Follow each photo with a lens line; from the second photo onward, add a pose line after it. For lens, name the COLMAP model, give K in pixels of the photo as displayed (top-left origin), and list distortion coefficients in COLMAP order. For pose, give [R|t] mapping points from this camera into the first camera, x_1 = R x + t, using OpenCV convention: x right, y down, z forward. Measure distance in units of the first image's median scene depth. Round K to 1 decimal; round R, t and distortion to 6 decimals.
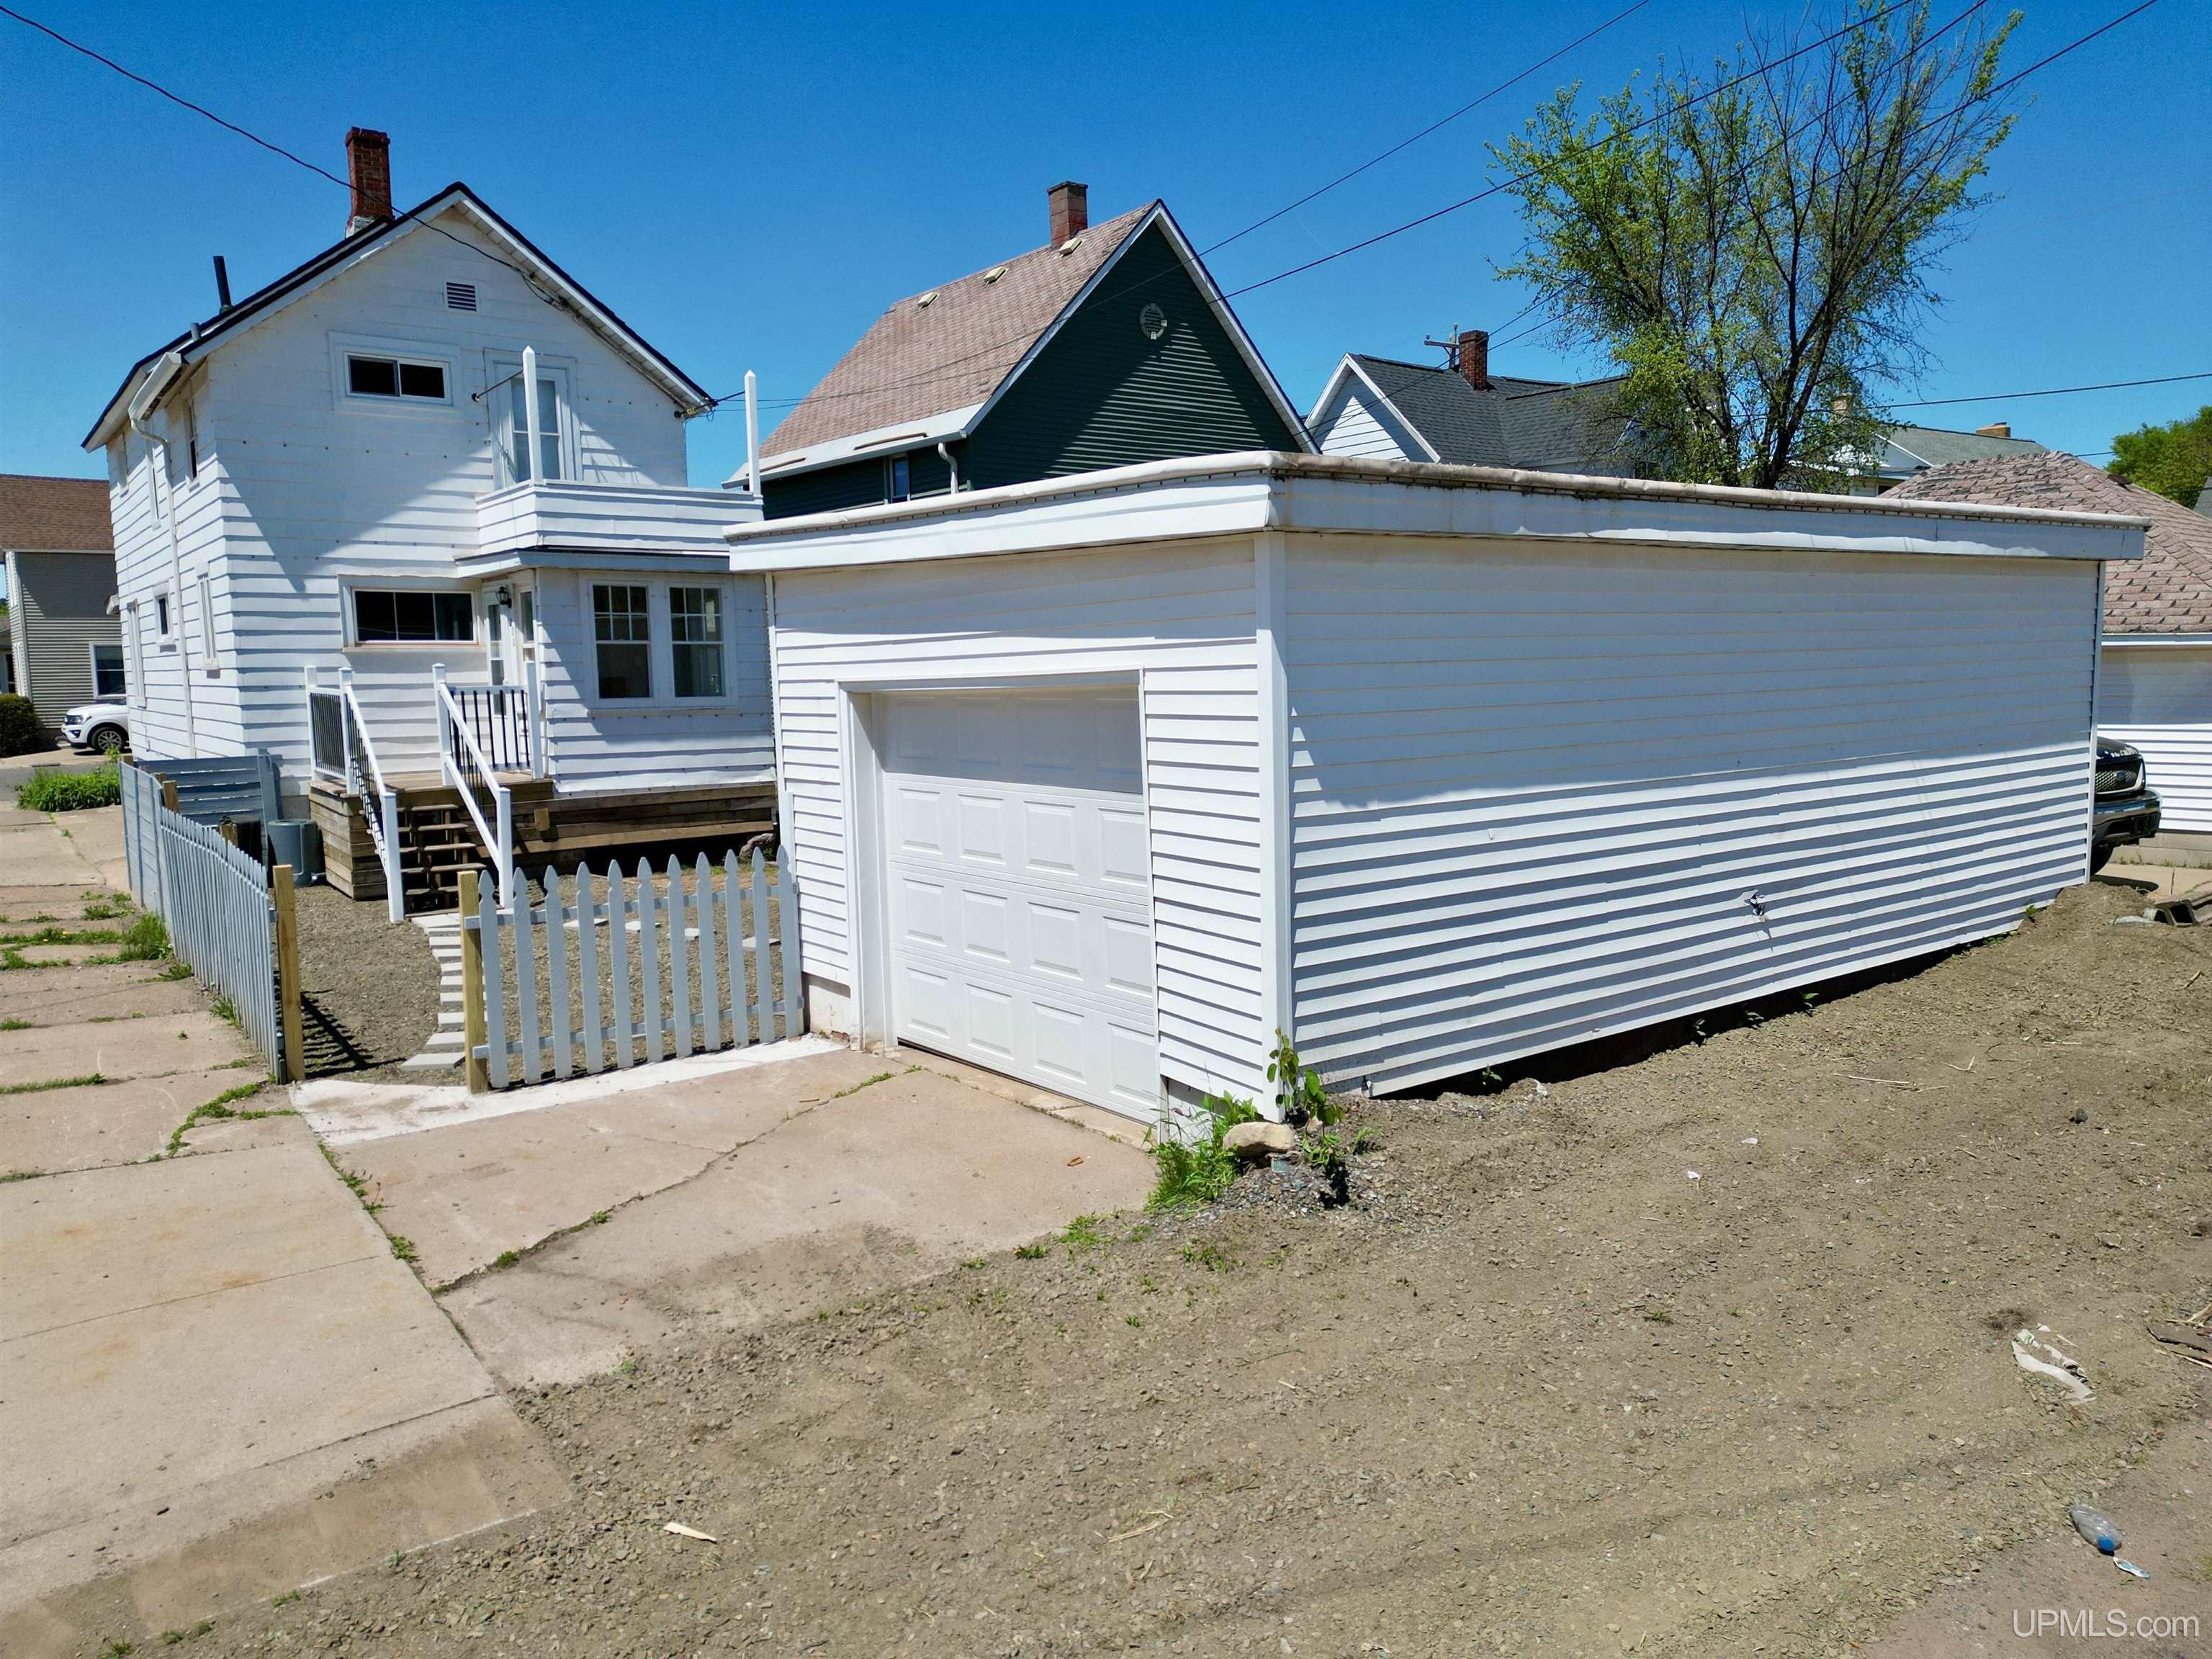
lens RADIAL K [[1541.3, 0, 1092.9], [0, 1541.3, 831.6], [0, 0, 1]] dist [0.088087, -0.086397]
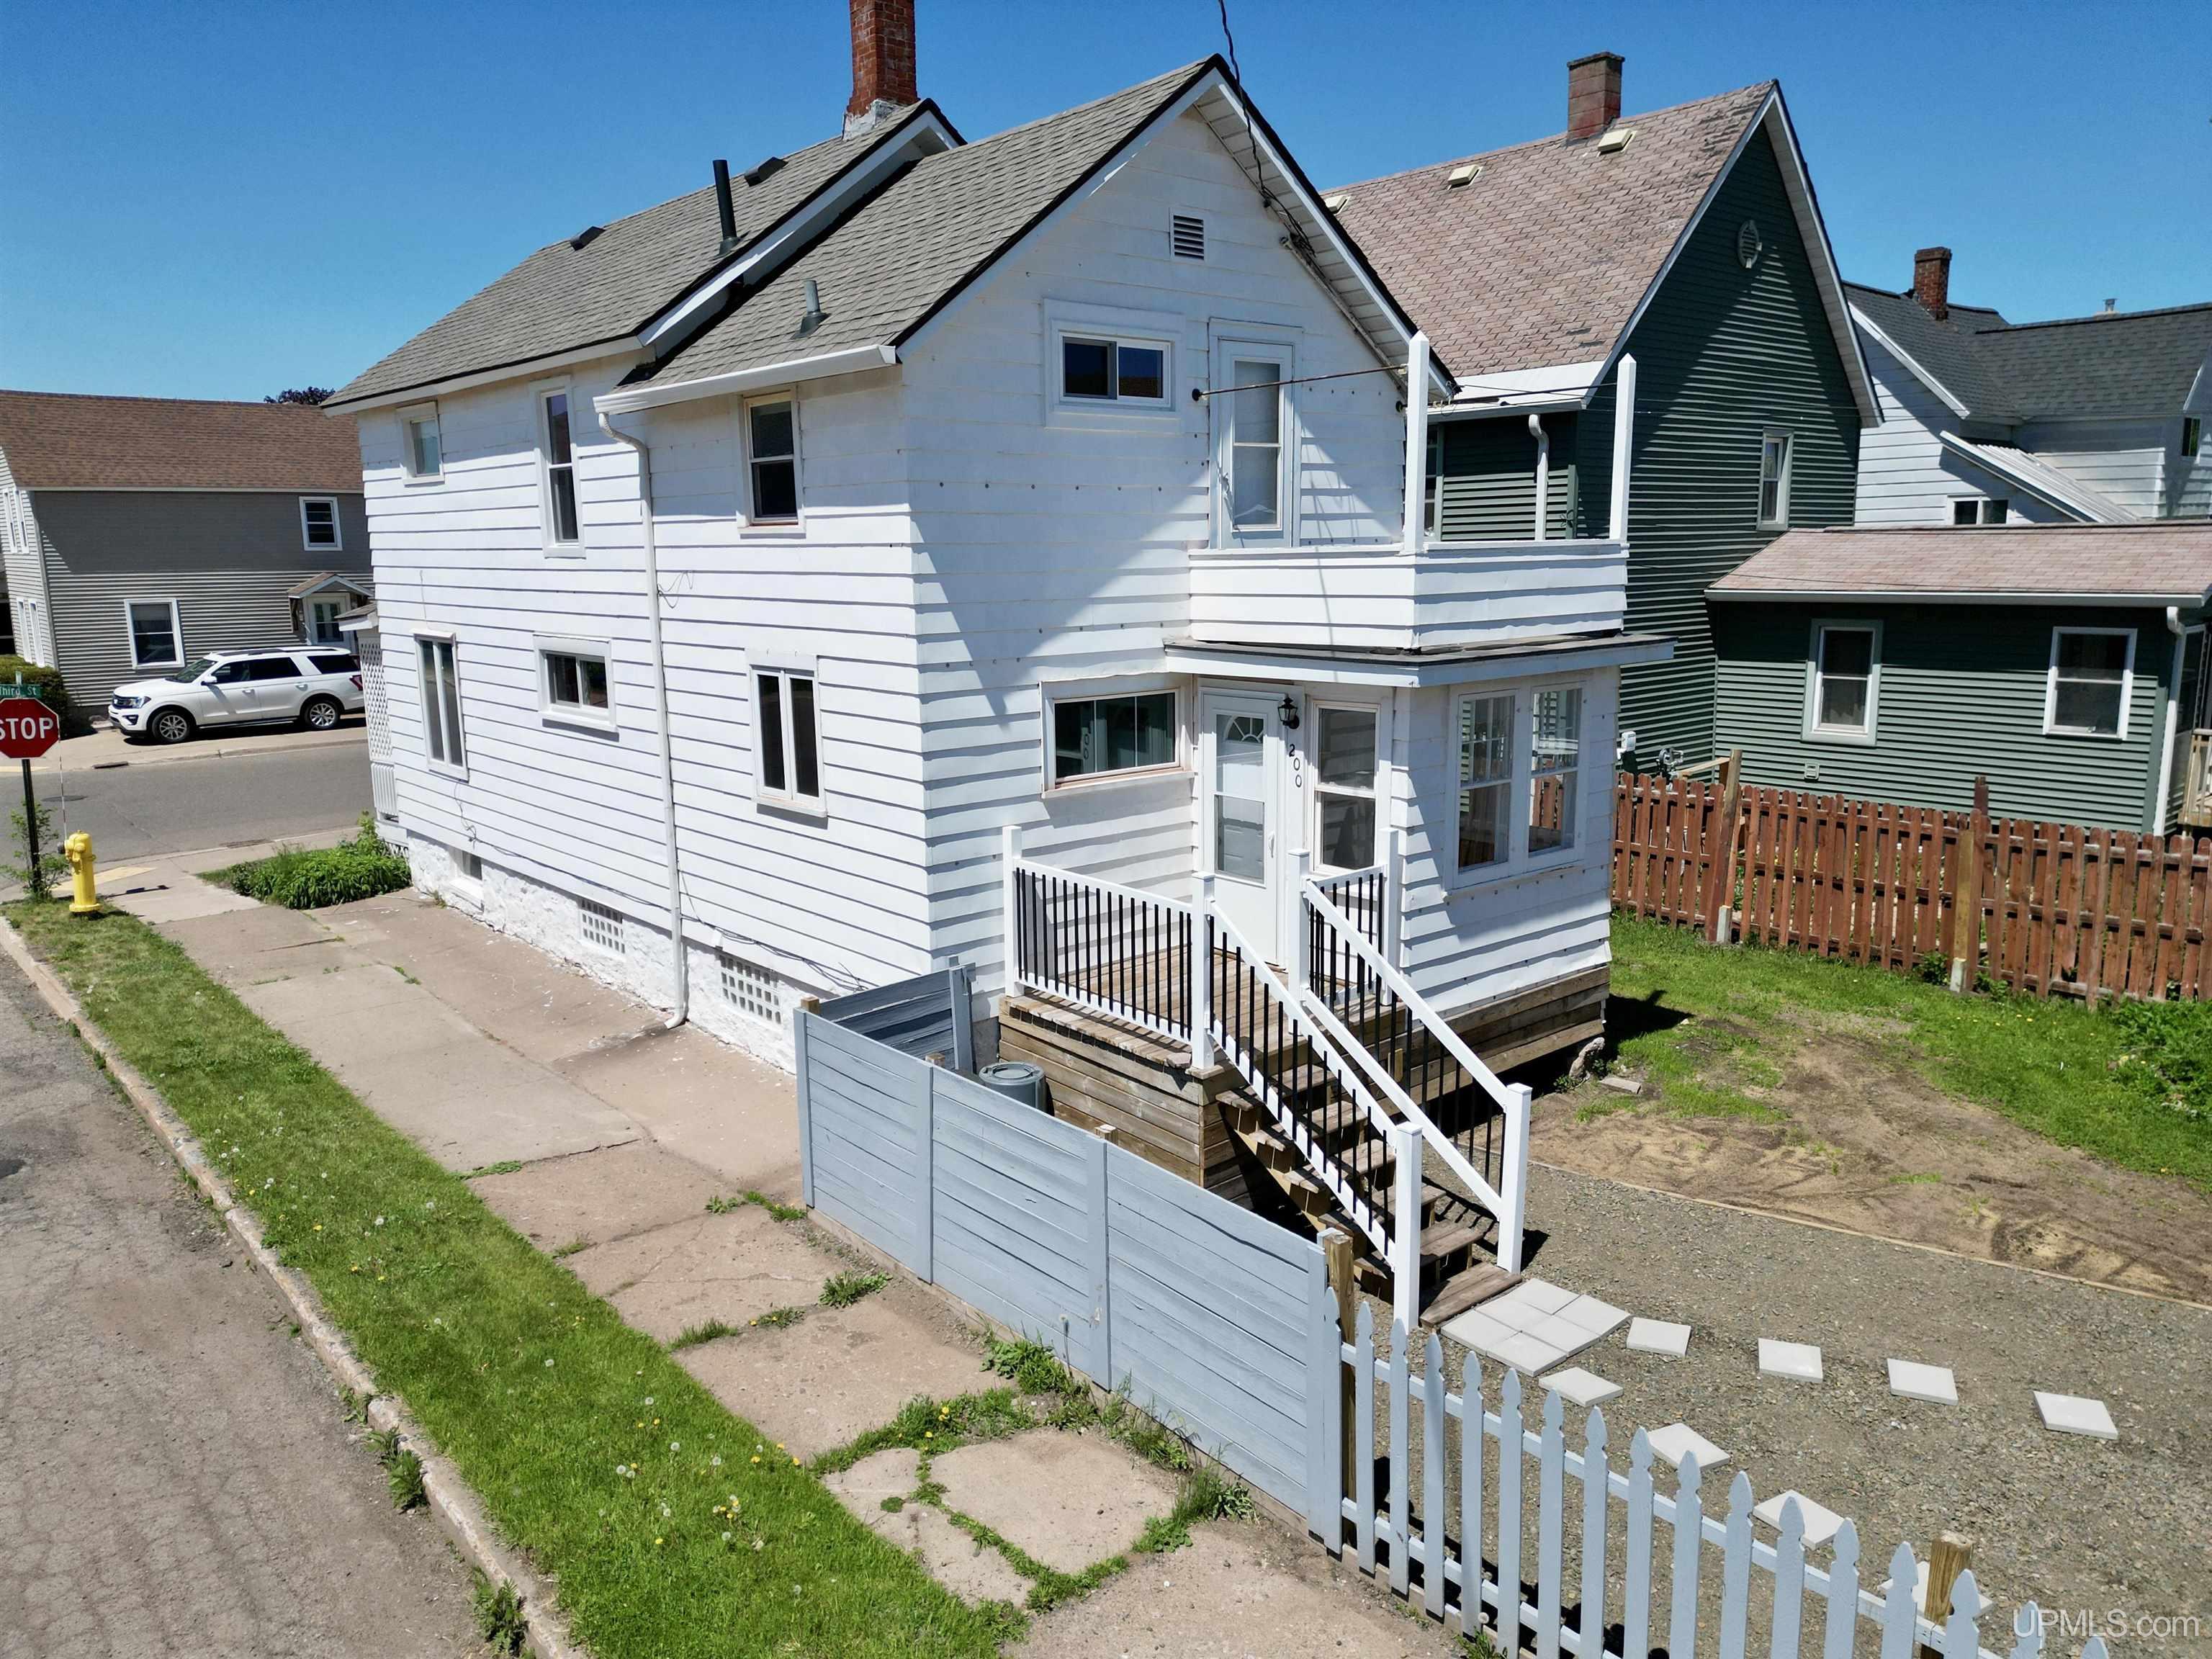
lens RADIAL K [[1541.3, 0, 1090.3], [0, 1541.3, 832.1], [0, 0, 1]] dist [0.088087, -0.086397]
pose [[0.997452, -0.010703, 0.070533, -0.519341], [0.005571, 0.997349, 0.072557, -0.151462], [-0.071122, -0.071979, 0.994867, 0.364515]]
